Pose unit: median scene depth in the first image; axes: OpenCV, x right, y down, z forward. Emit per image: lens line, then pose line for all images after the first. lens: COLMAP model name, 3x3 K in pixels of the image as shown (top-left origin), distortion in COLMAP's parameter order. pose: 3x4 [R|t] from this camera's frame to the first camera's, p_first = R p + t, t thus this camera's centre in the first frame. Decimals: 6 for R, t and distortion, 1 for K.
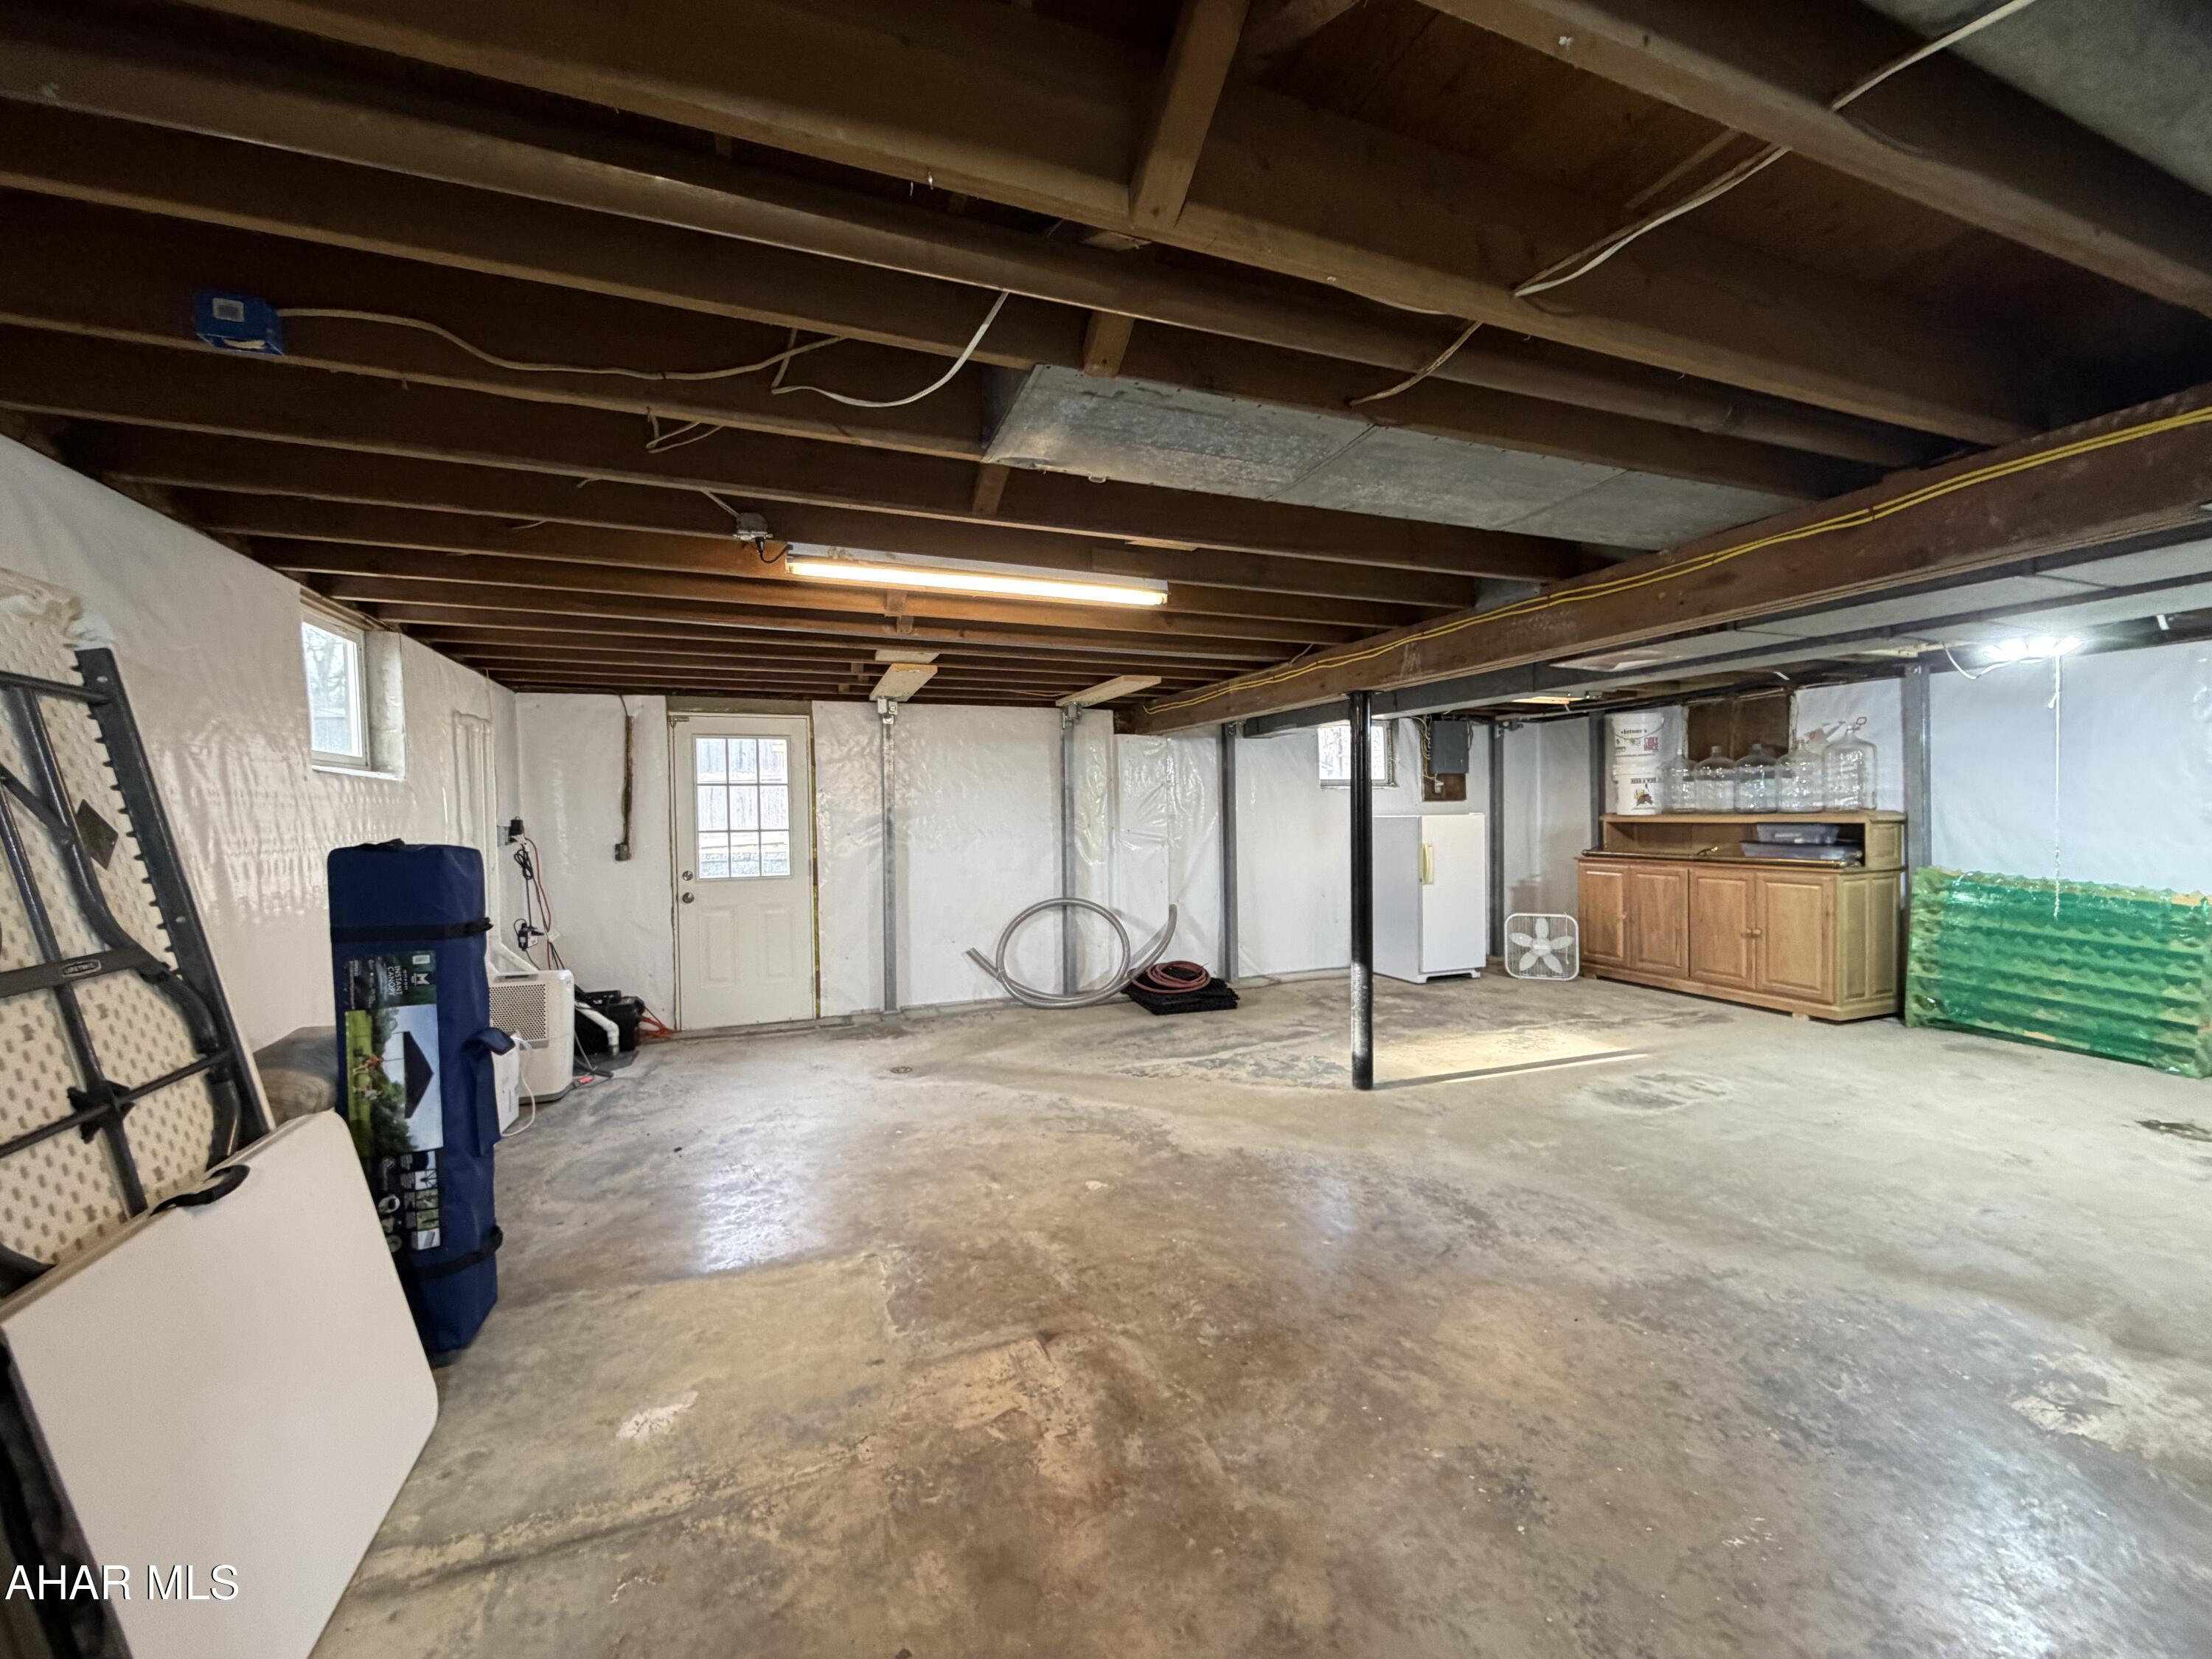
lens RADIAL K [[881.0, 0, 1108.2], [0, 881.0, 831.5], [0, 0, 1]] dist [0.002069, -0.000512]
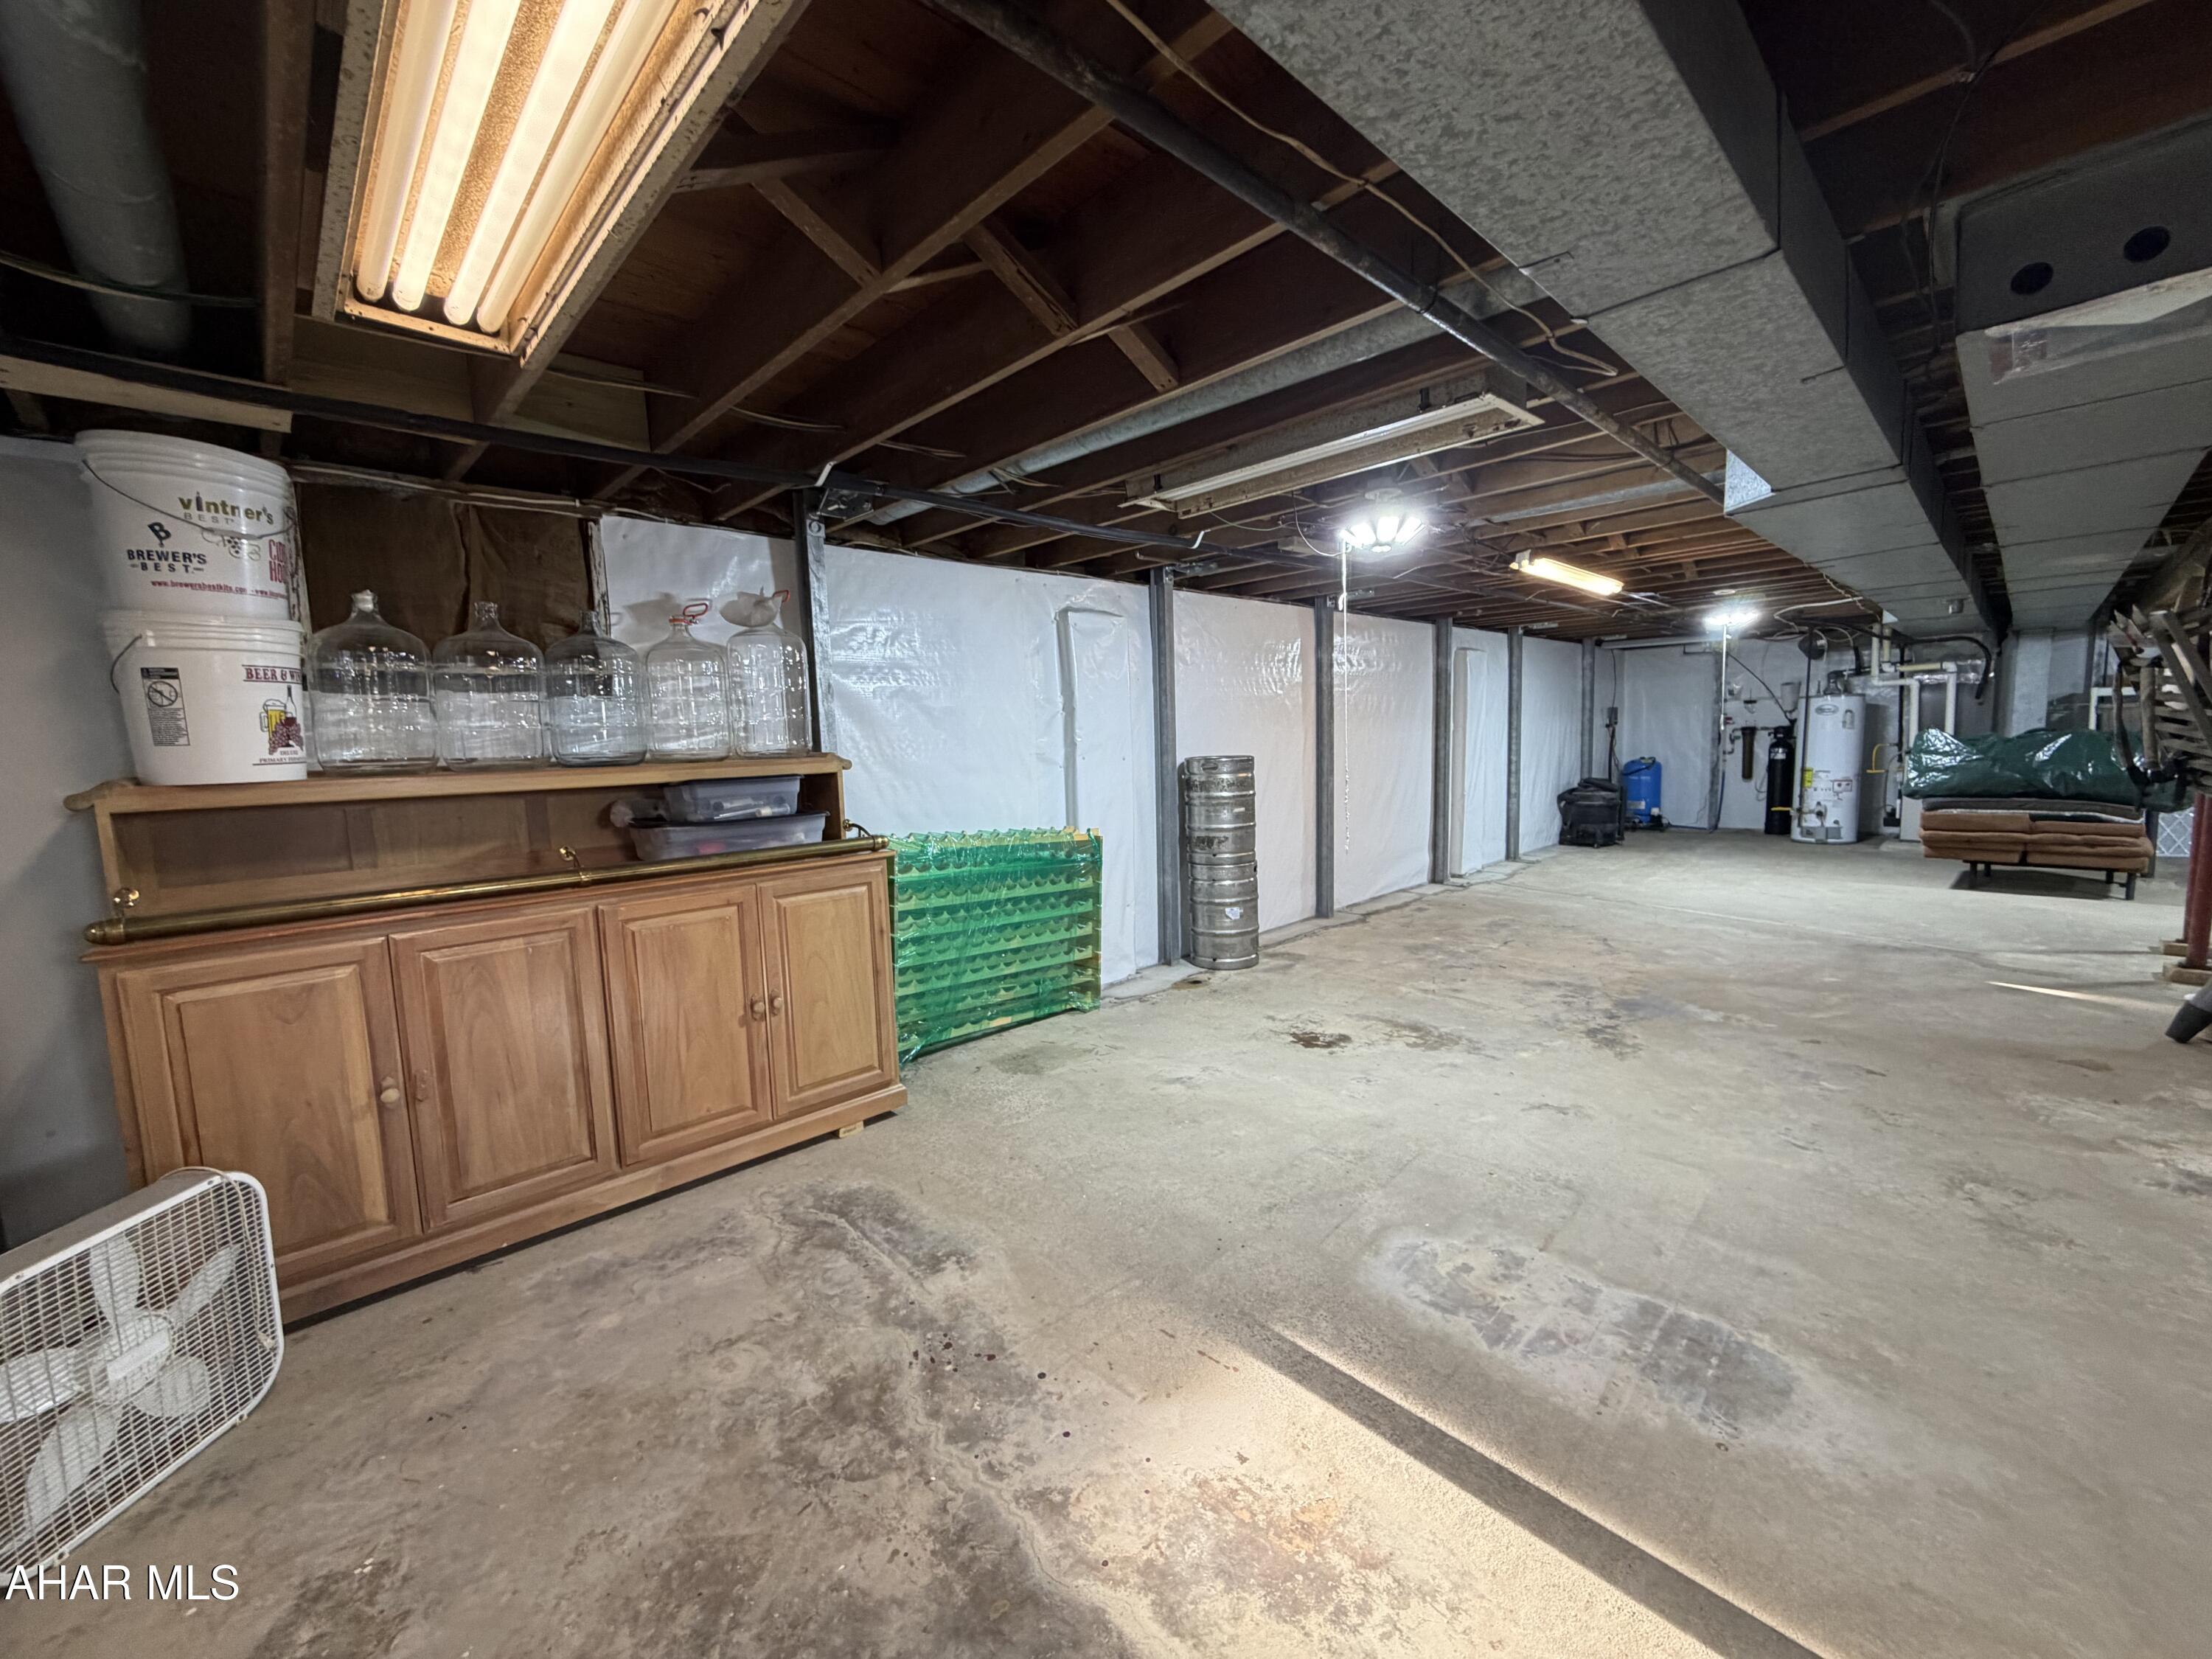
lens RADIAL K [[881.0, 0, 1108.5], [0, 881.0, 820.8], [0, 0, 1]] dist [0.002069, -0.000512]
pose [[-0.385514, -0.059620, 0.920774, 0.228333], [0.058192, 0.994353, 0.088749, -0.019095], [-0.920865, 0.087796, -0.379867, 1.029980]]
